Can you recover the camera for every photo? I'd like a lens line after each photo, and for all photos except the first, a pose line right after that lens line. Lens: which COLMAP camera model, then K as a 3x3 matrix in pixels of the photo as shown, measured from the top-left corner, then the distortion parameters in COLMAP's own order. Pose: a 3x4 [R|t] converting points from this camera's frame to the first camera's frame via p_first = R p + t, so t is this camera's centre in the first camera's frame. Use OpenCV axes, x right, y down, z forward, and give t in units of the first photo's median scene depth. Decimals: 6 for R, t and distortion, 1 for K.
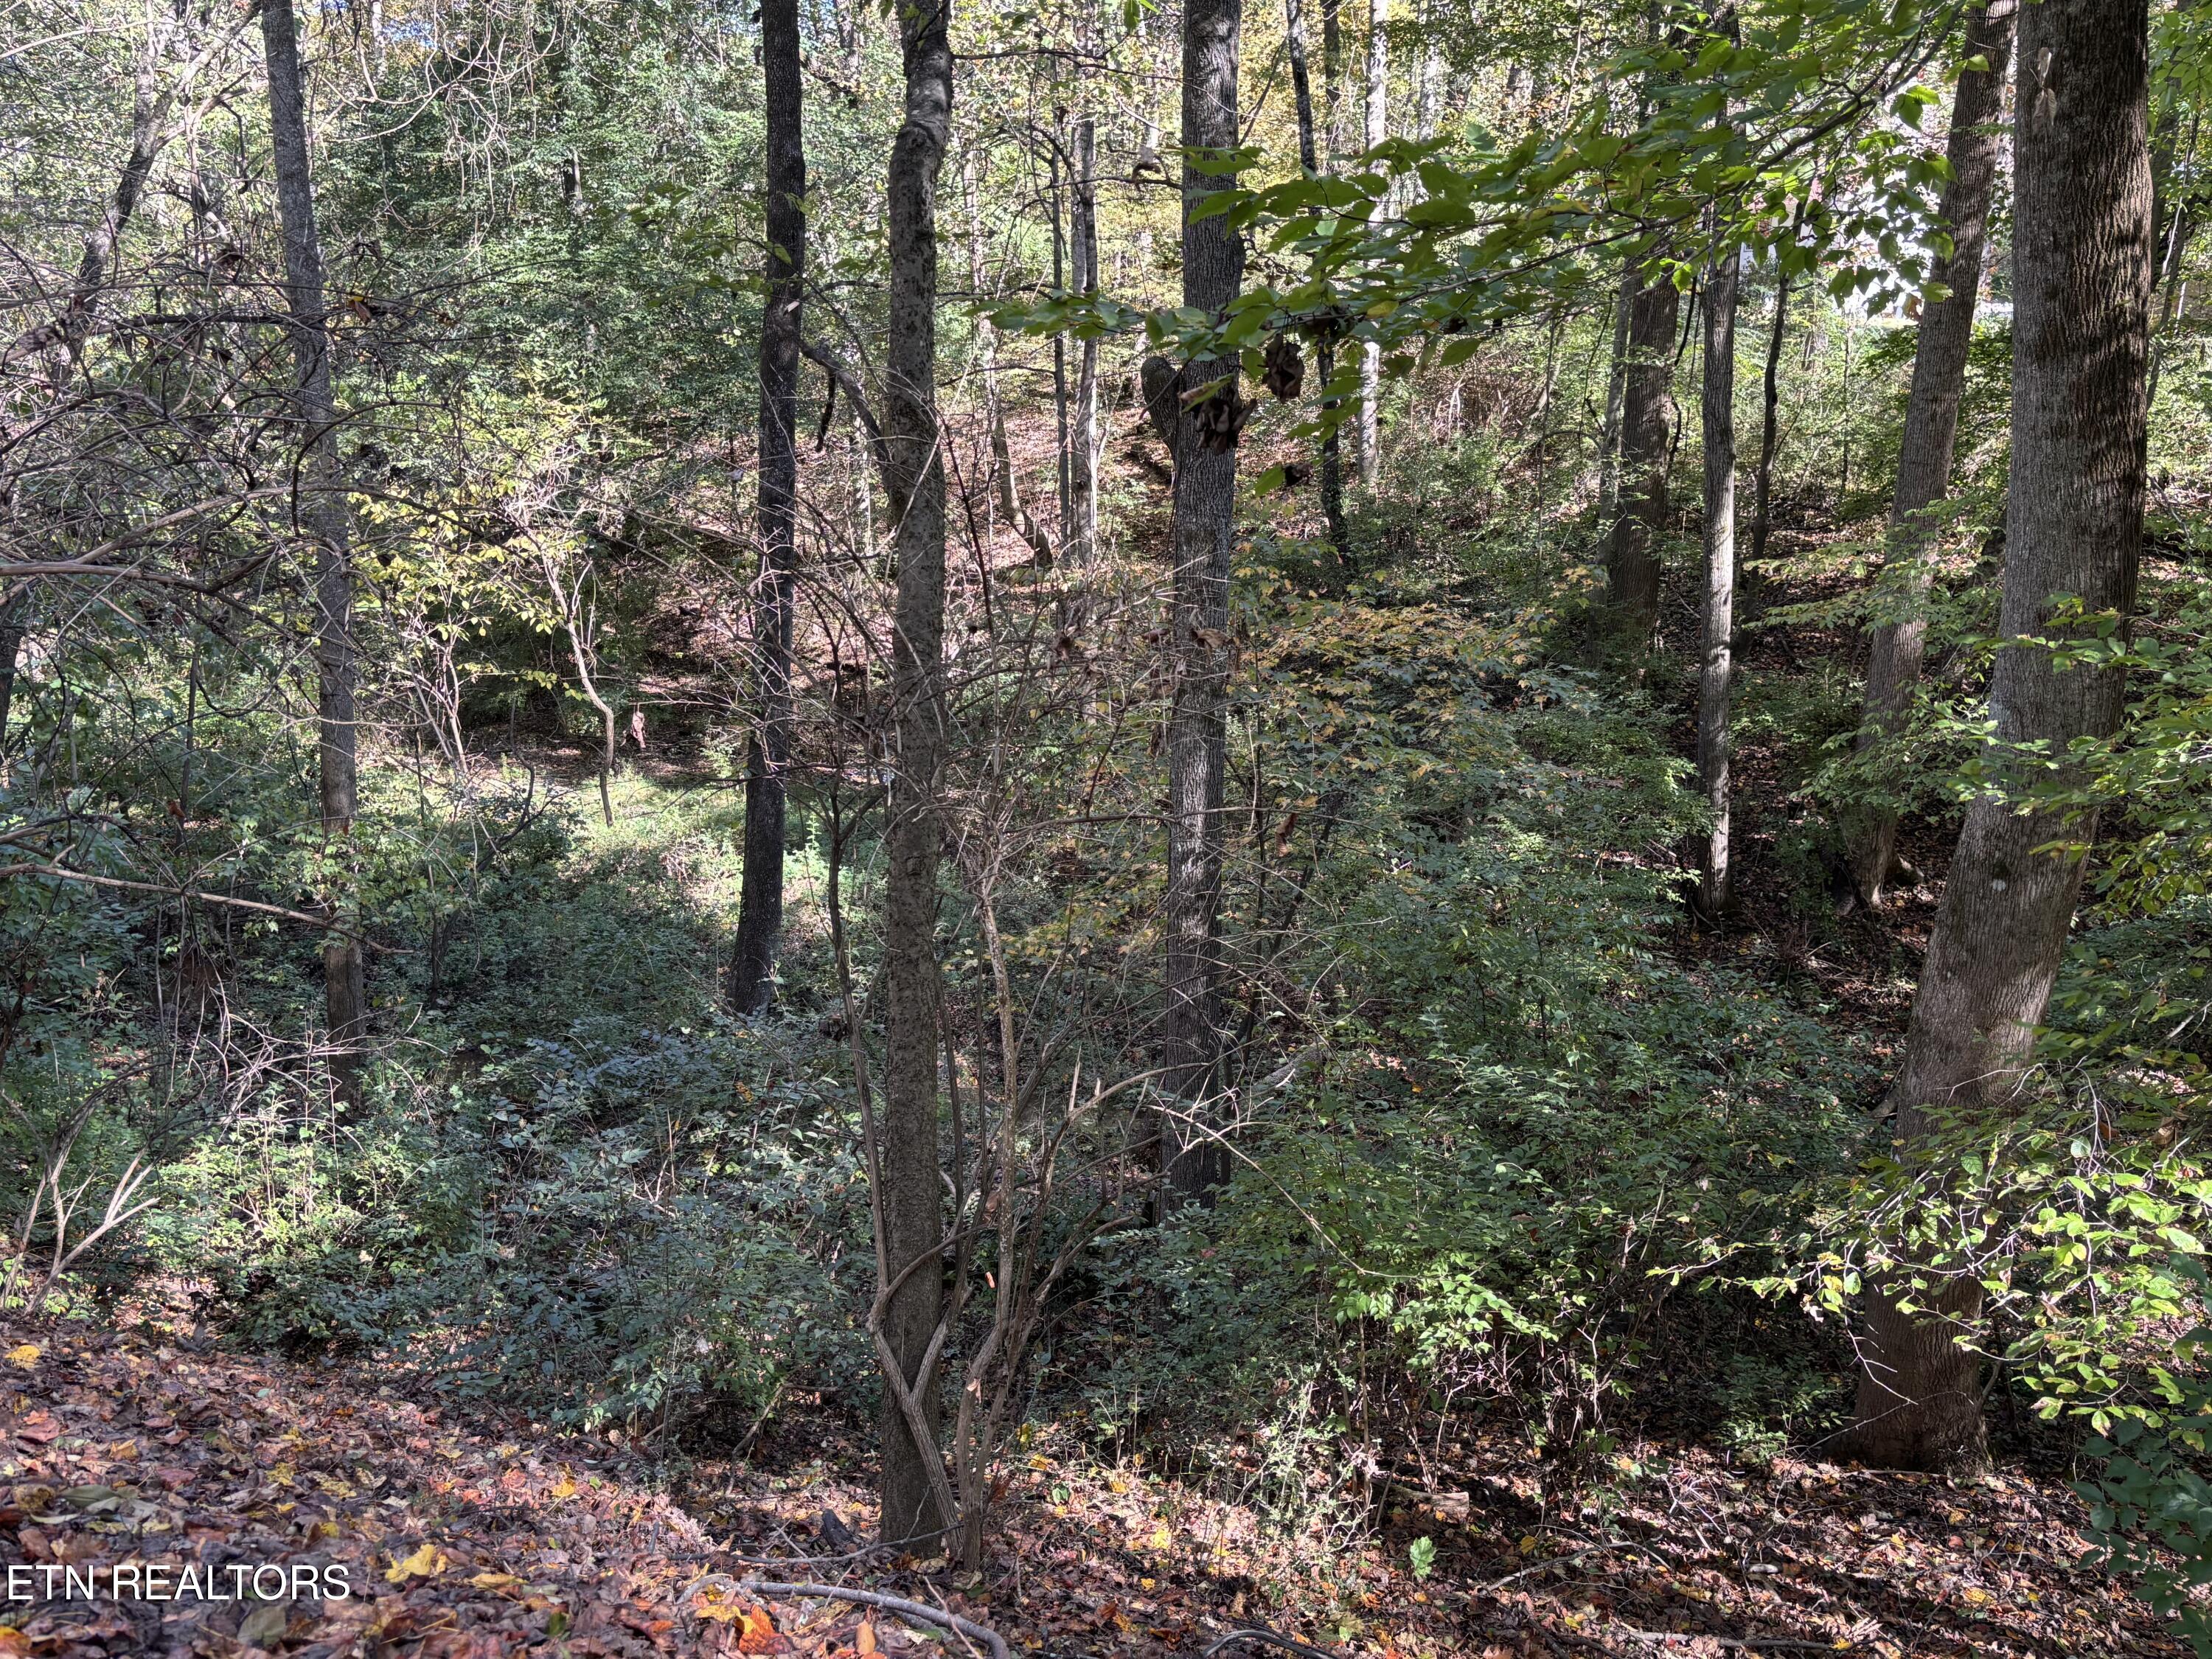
lens RADIAL K [[1739.9, 0, 1109.7], [0, 1739.9, 827.3], [0, 0, 1]] dist [0.000261, 0.002018]
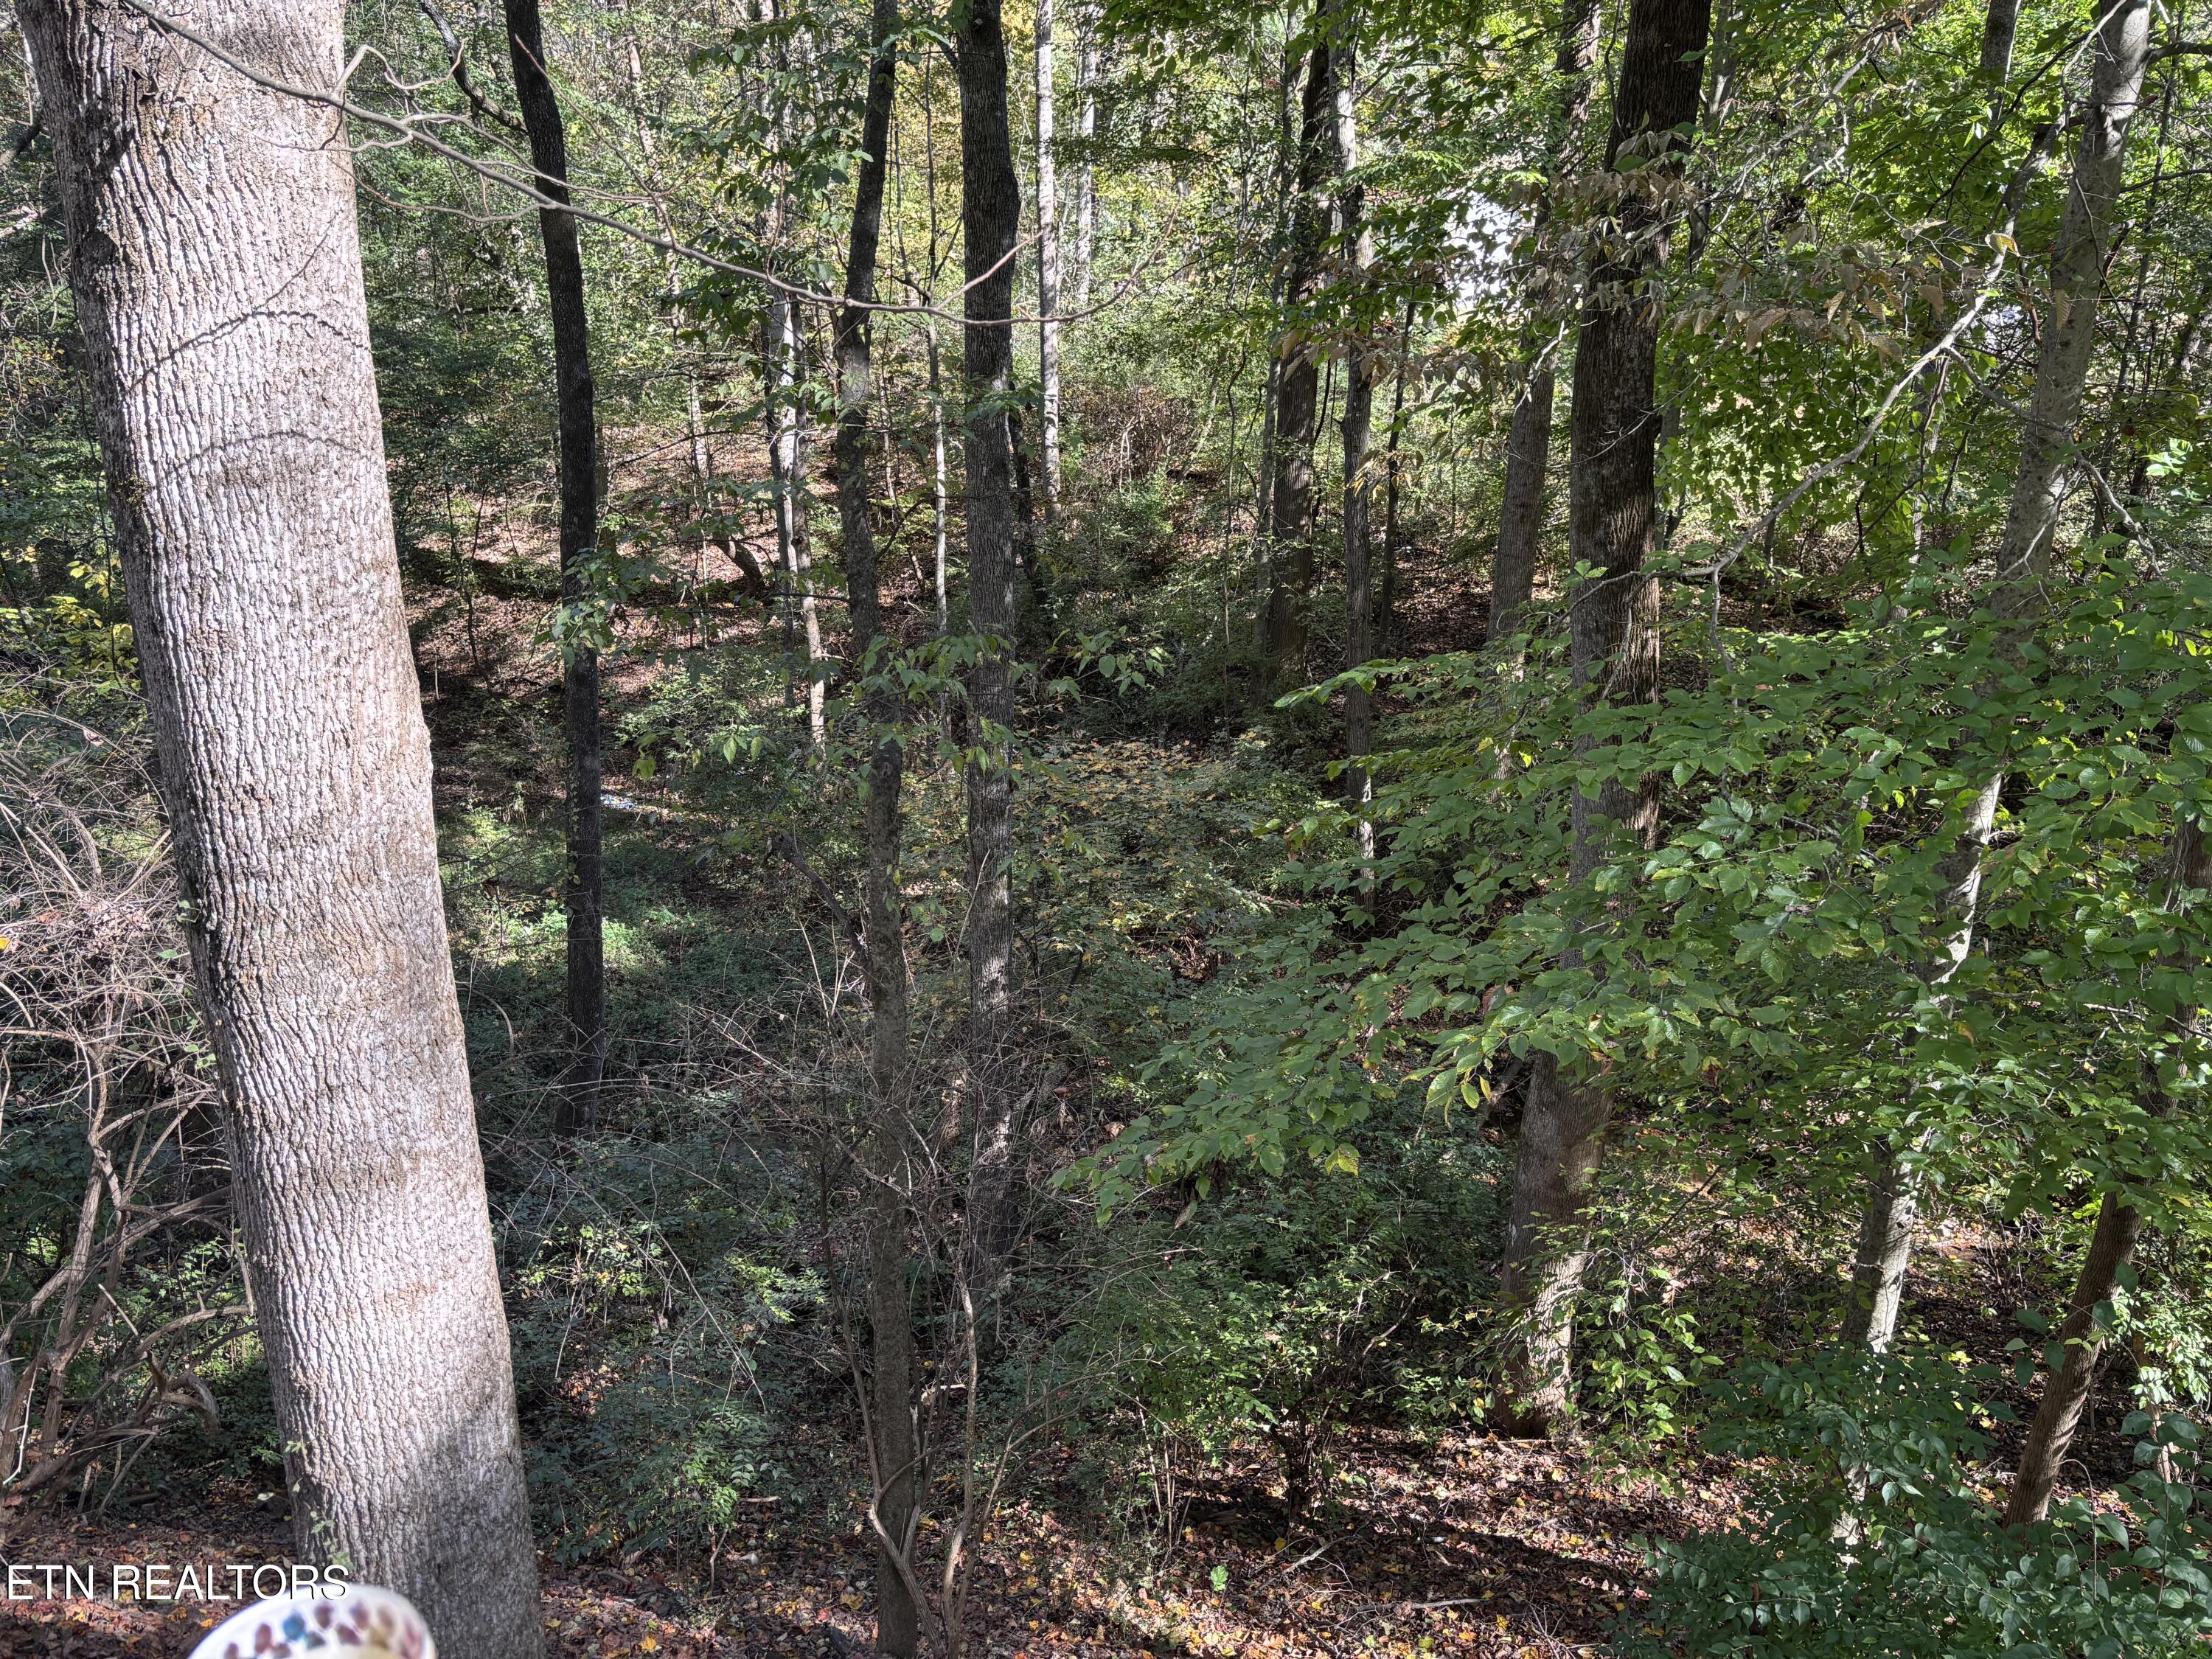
lens RADIAL K [[1697.7, 0, 1103.3], [0, 1697.7, 820.1], [0, 0, 1]] dist [0.037833, -0.039087]
pose [[0.980346, -0.052108, 0.190279, -0.155690], [0.039907, 0.996927, 0.067403, -0.319716], [-0.193207, -0.058485, 0.979413, -0.353444]]
